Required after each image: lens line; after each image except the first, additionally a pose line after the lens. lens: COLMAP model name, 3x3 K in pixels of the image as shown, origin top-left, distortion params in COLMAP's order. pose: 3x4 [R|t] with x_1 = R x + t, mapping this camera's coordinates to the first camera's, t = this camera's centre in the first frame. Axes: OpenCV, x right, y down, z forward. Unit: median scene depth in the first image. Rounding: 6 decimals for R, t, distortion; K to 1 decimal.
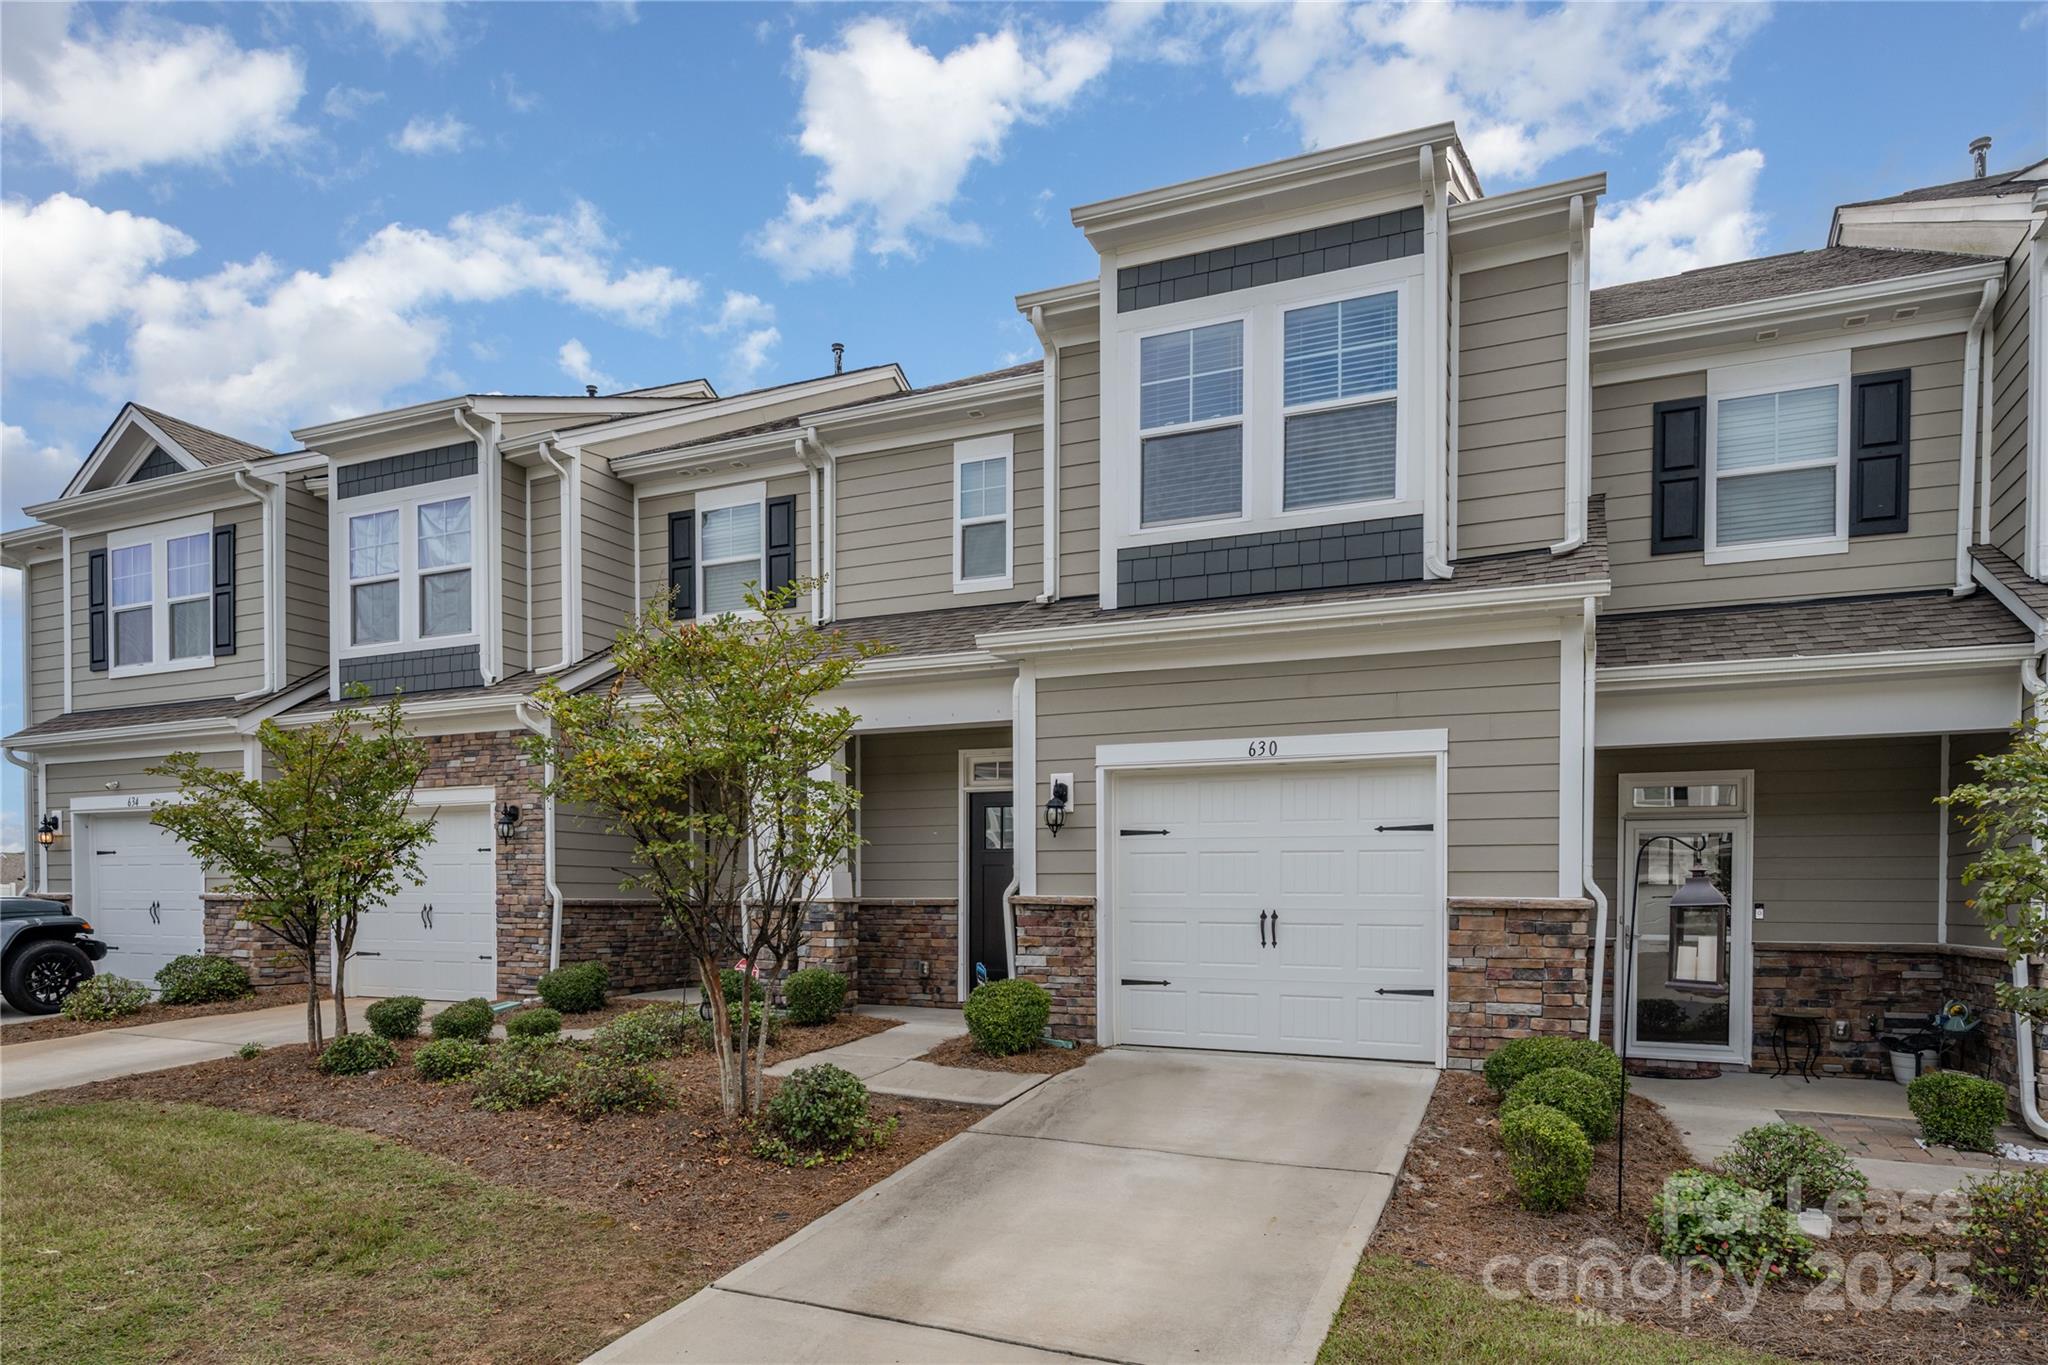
lens RADIAL K [[1163.1, 0, 1024.3], [0, 1163.1, 714.5], [0, 0, 1]] dist [-0.000017, 0.000134]
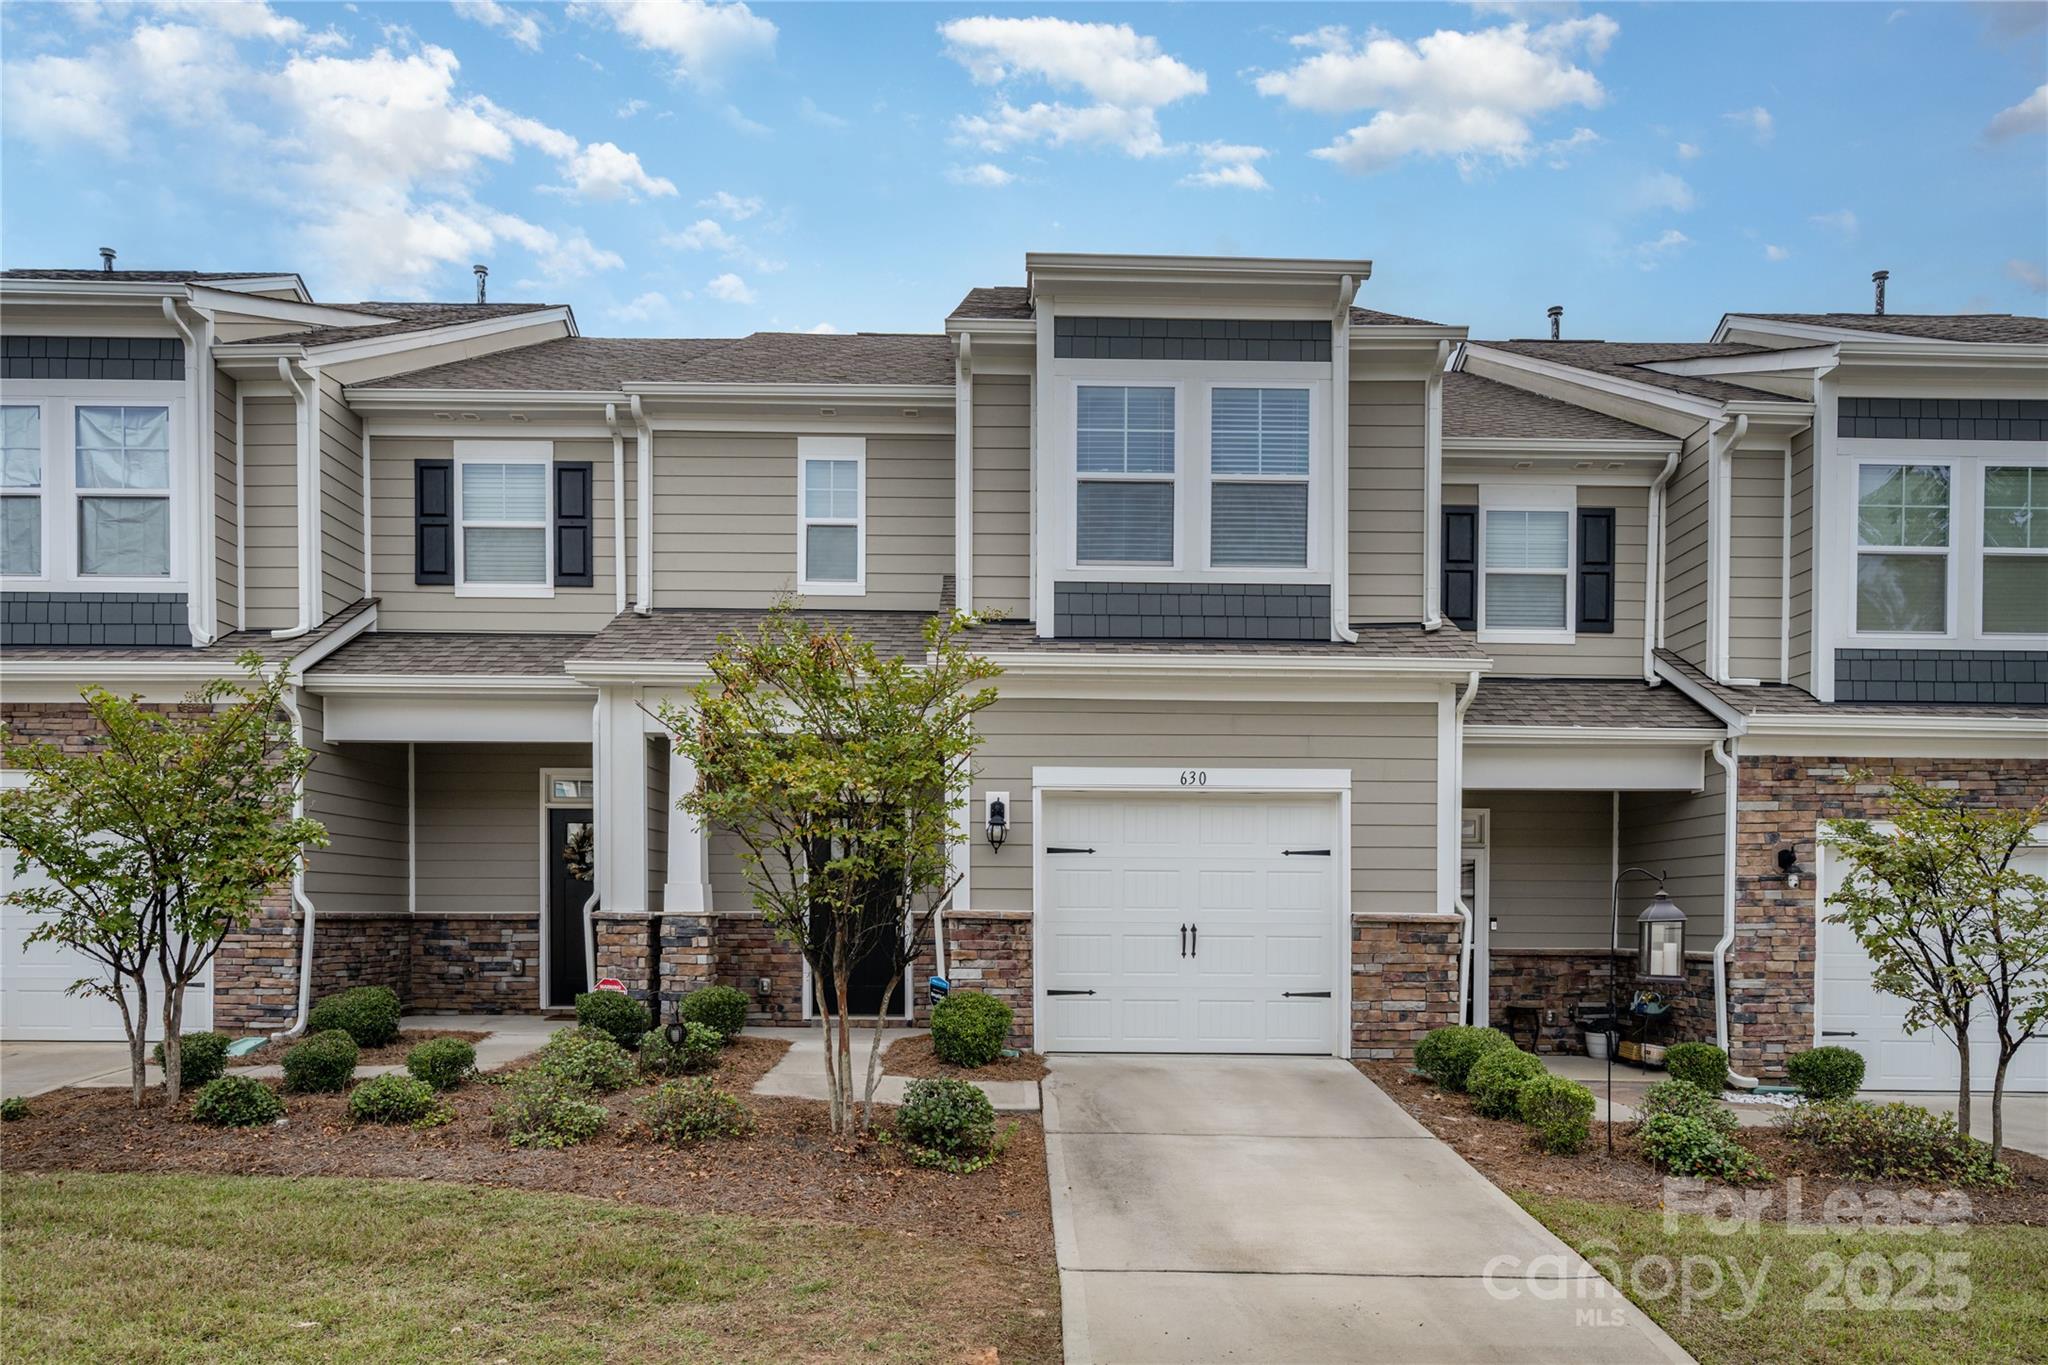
lens RADIAL K [[1255.6, 0, 1024.0], [0, 1255.6, 682.5], [0, 0, 1]] dist [0.001266, 0.001075]
pose [[0.917176, 0.073125, 0.391716, -0.396305], [-0.064433, 0.997297, -0.035309, -0.008531], [-0.393240, 0.007145, 0.919408, -0.039084]]
